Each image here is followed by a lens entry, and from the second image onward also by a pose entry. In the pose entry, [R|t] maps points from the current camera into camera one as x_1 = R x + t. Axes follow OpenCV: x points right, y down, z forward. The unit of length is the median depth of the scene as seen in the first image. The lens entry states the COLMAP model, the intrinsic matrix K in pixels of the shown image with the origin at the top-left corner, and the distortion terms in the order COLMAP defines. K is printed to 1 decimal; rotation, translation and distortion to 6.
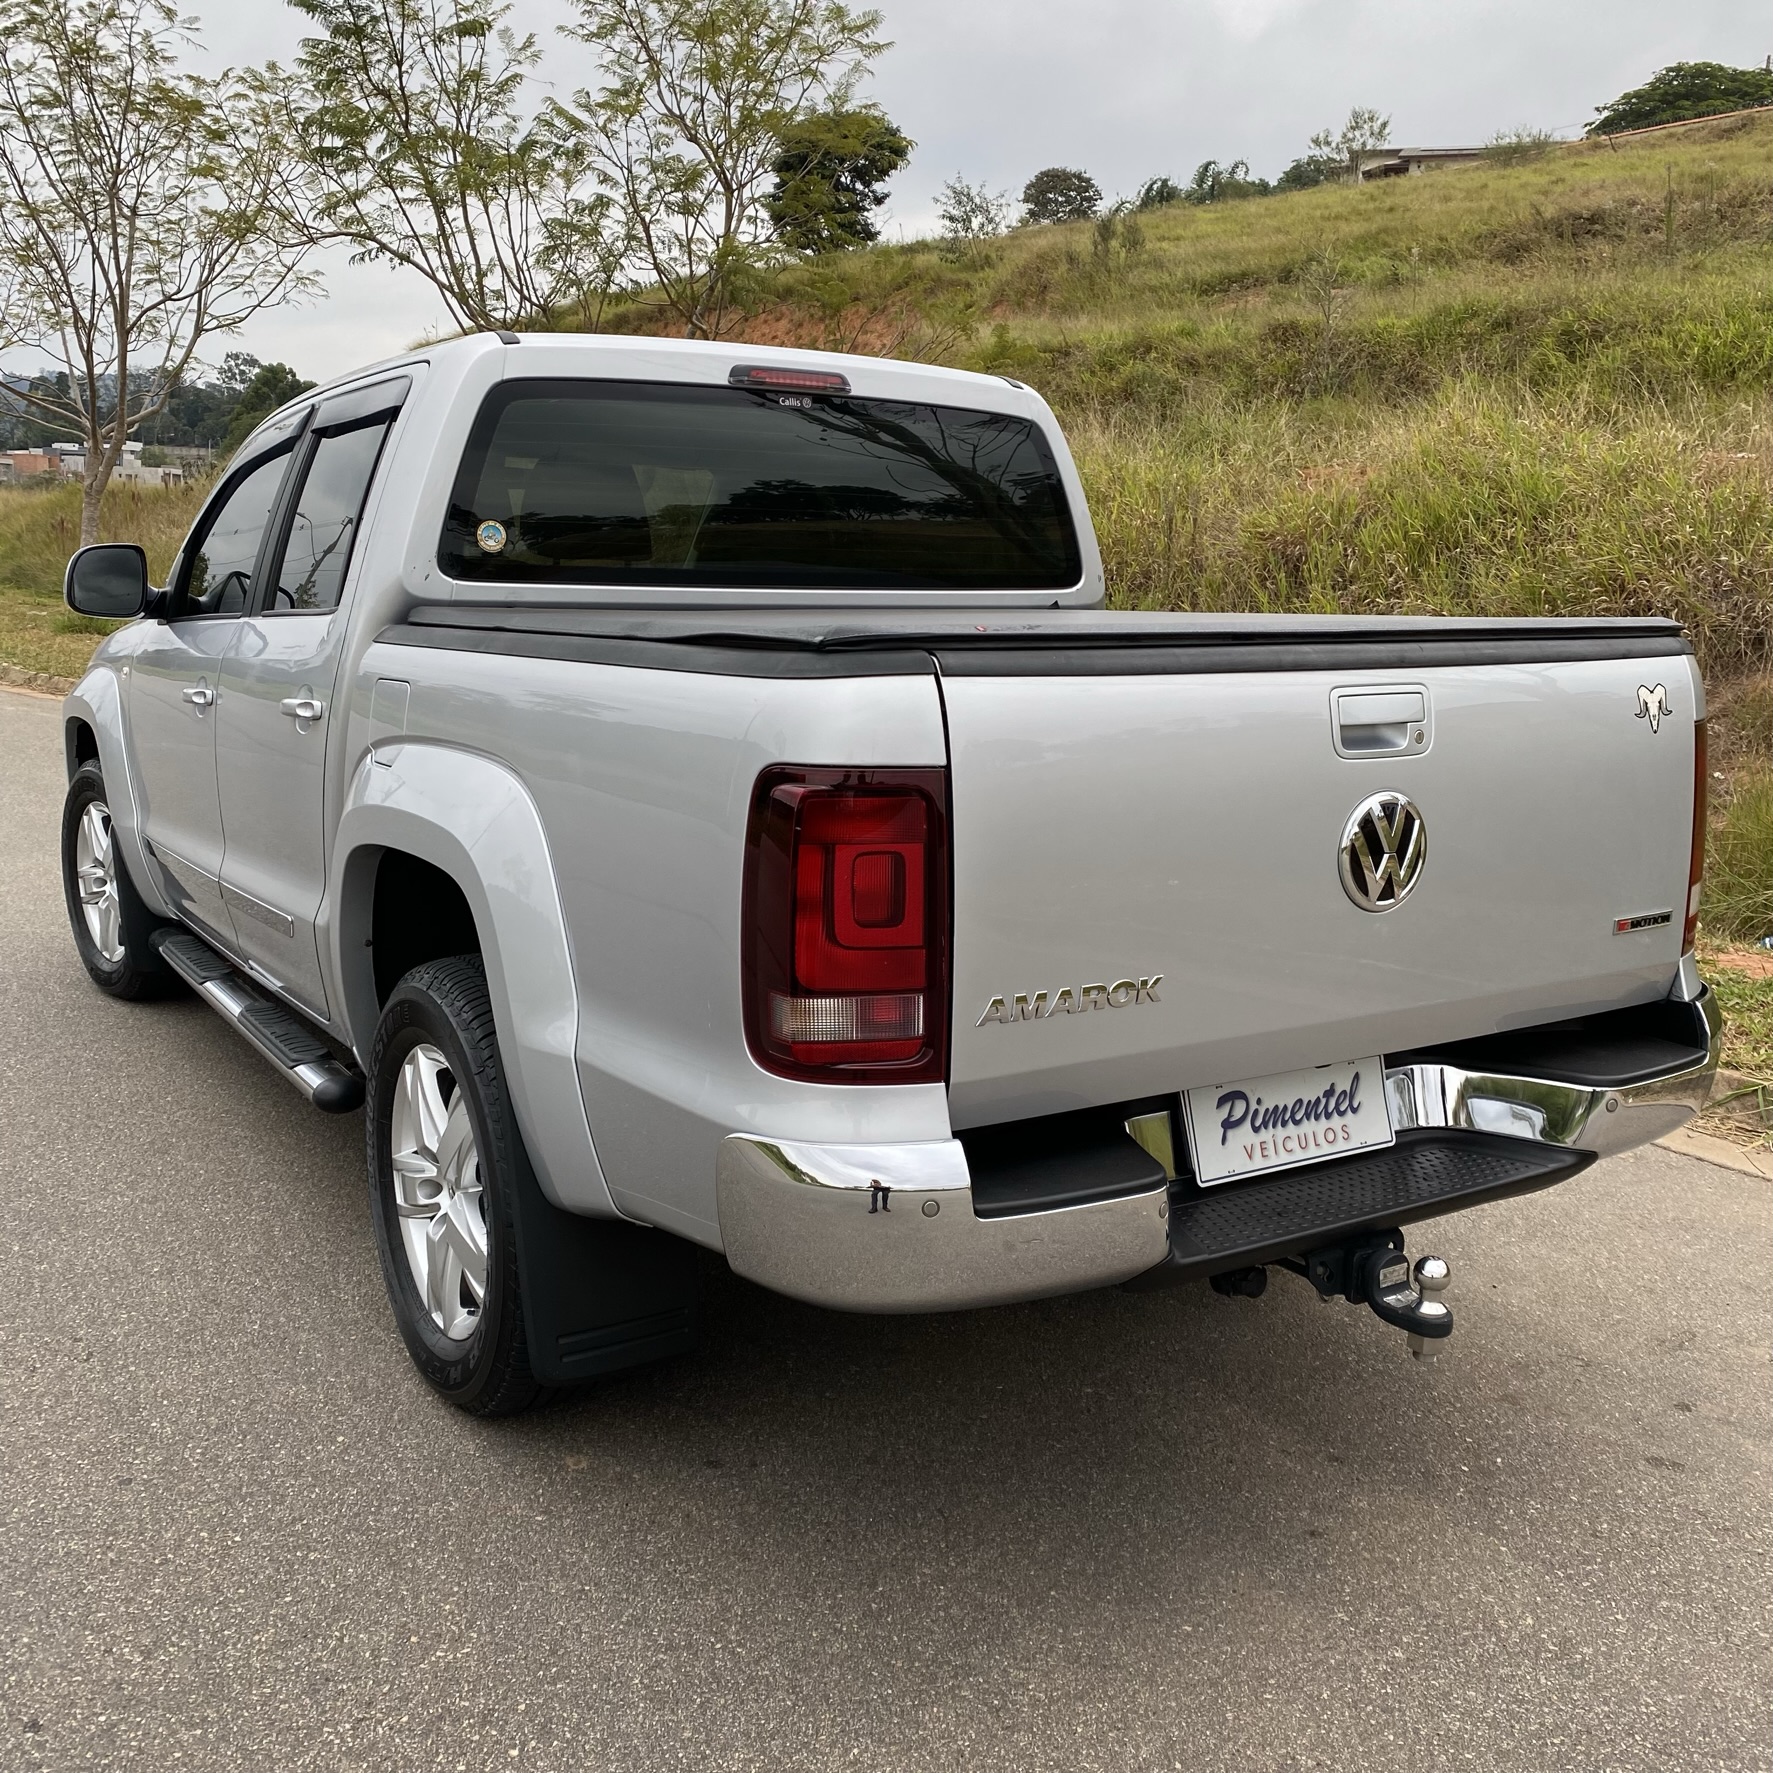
lens RADIAL K [[1809.6, 0, 887.5], [0, 1809.6, 886.5], [0, 0, 1]] dist [0.006883, 0.000000]
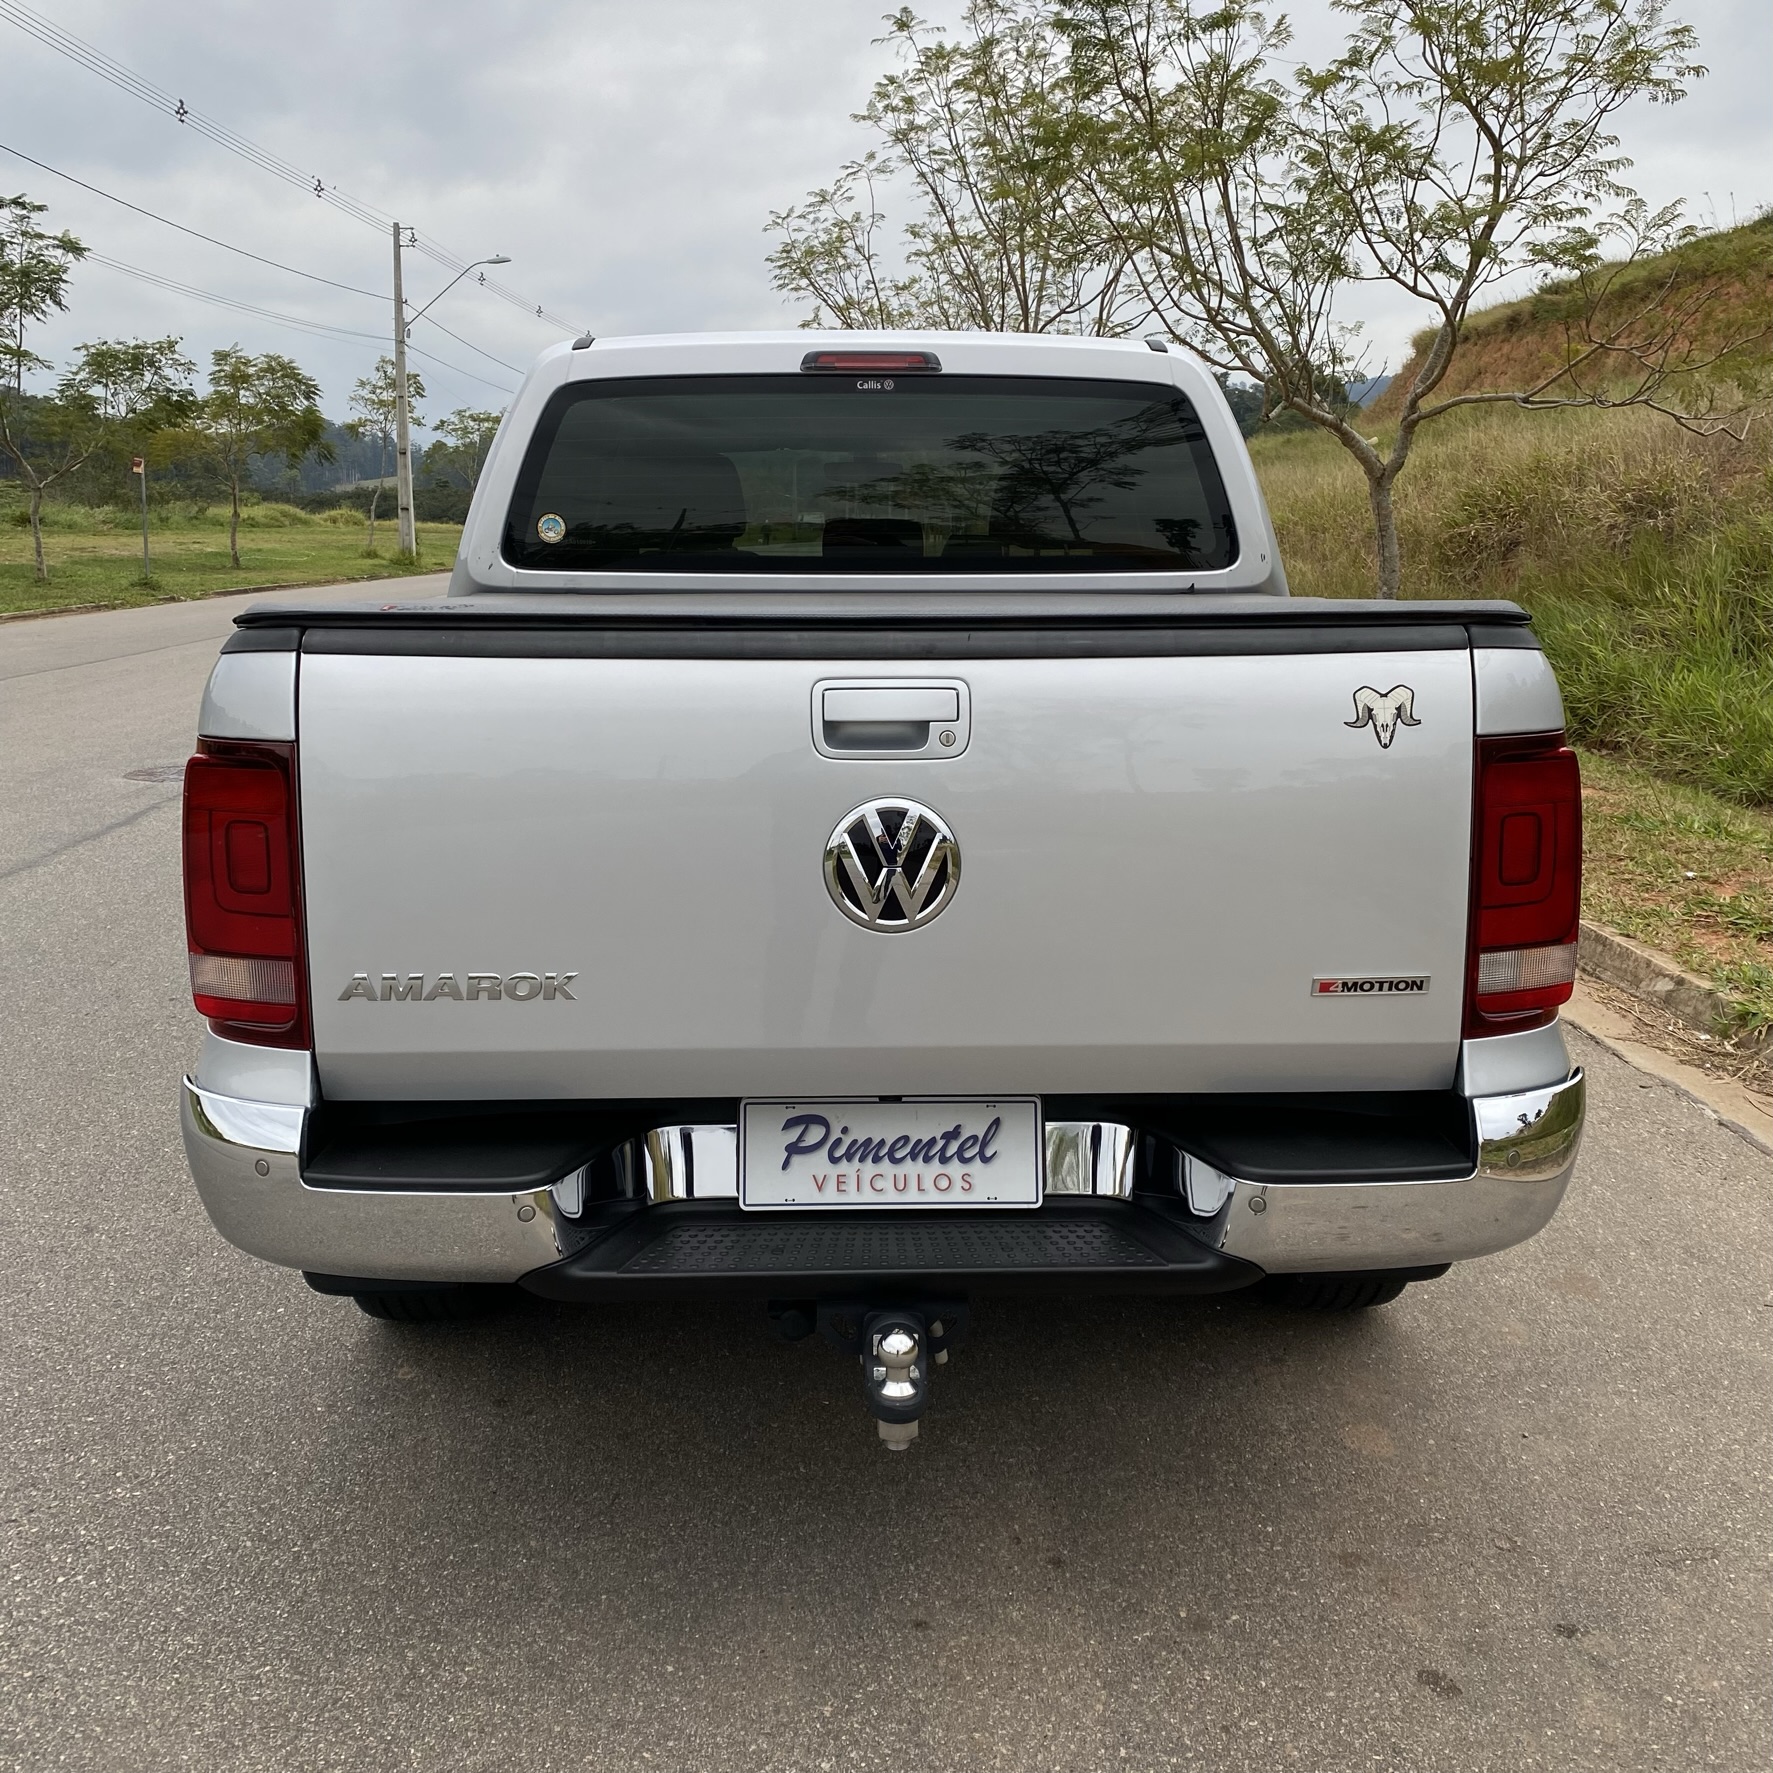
lens RADIAL K [[1809.6, 0, 889.3], [0, 1809.6, 868.1], [0, 0, 1]] dist [0.006883, 0.000000]
pose [[0.854506, 0.075864, -0.513871, 0.664482], [-0.078232, 0.996789, 0.017067, -0.029497], [0.513516, 0.025618, 0.857697, 0.219757]]
